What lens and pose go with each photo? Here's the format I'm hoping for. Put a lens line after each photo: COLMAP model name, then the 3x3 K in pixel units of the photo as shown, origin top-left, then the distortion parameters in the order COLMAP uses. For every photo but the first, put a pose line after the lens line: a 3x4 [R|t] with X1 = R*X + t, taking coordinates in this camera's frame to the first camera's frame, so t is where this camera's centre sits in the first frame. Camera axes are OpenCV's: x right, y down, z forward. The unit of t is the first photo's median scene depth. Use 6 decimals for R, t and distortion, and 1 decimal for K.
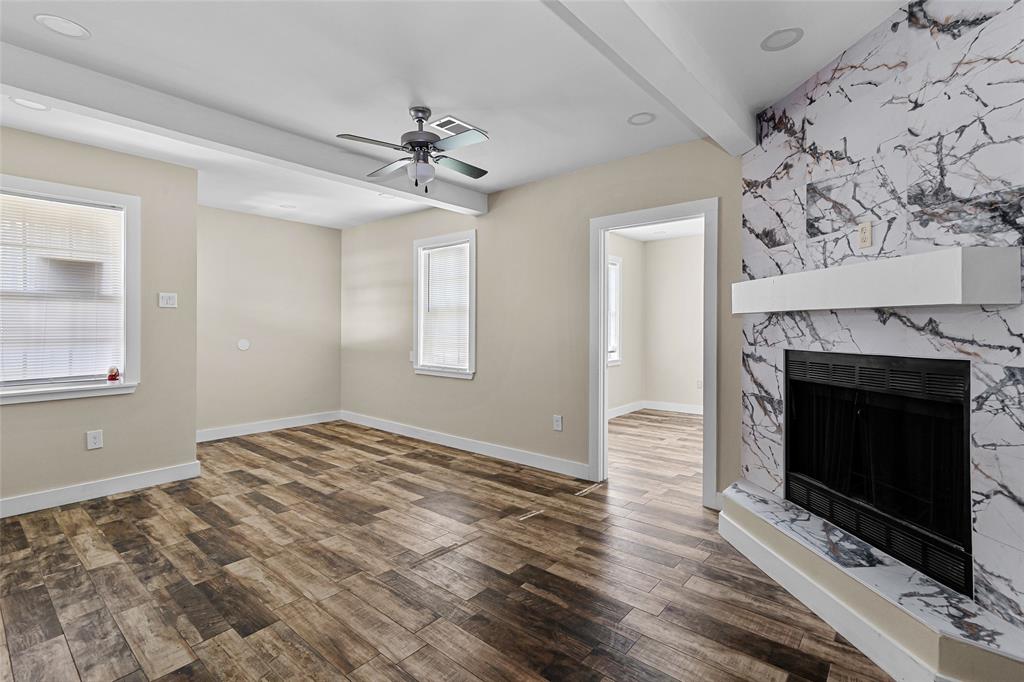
lens RADIAL K [[472.4, 0, 512.6], [0, 472.4, 328.8], [0, 0, 1]] dist [0.007965, -0.000205]
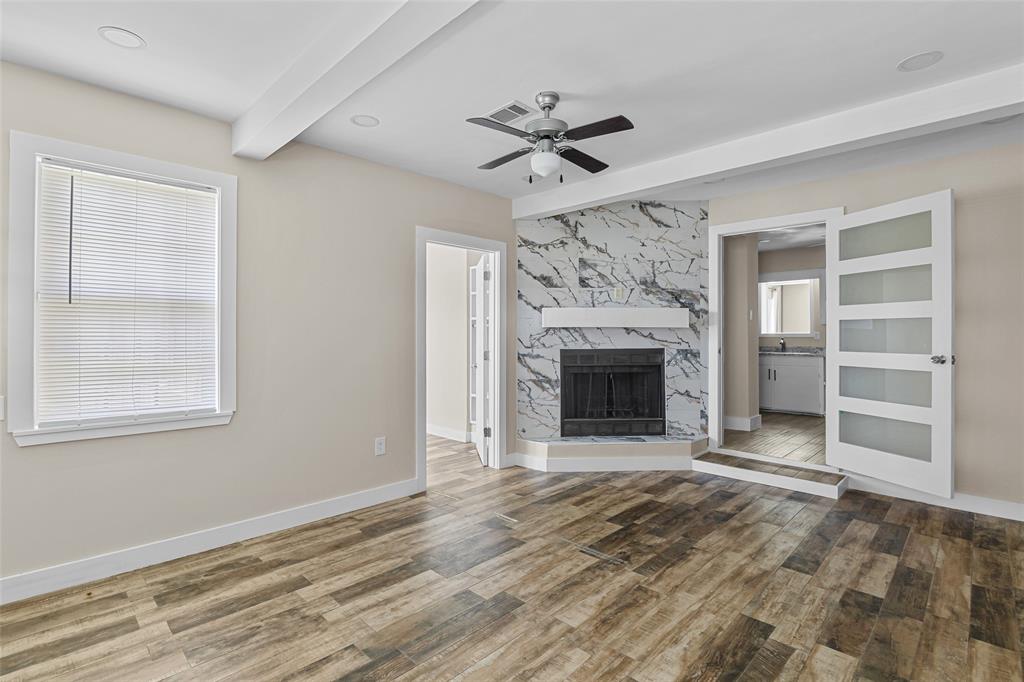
lens RADIAL K [[483.5, 0, 509.0], [0, 483.5, 336.0], [0, 0, 1]] dist [-0.015538, -0.000236]
pose [[0.079027, 0.001135, 0.996872, -1.126517], [0.005667, 0.999983, -0.001588, -0.001837], [-0.996856, 0.005775, 0.079020, 1.008351]]
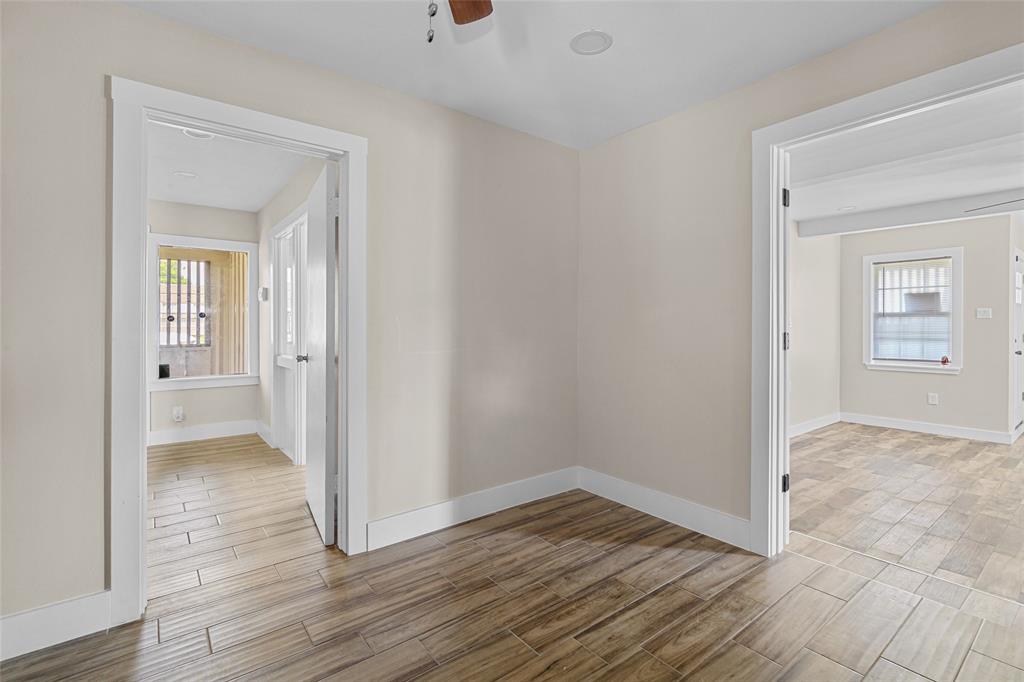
lens RADIAL K [[472.4, 0, 512.6], [0, 472.4, 328.8], [0, 0, 1]] dist [0.007965, -0.000205]
pose [[-0.202864, 0.005153, -0.979193, 1.302690], [-0.005024, 0.999968, 0.006304, -0.020631], [0.979194, 0.006198, -0.202831, -0.133424]]
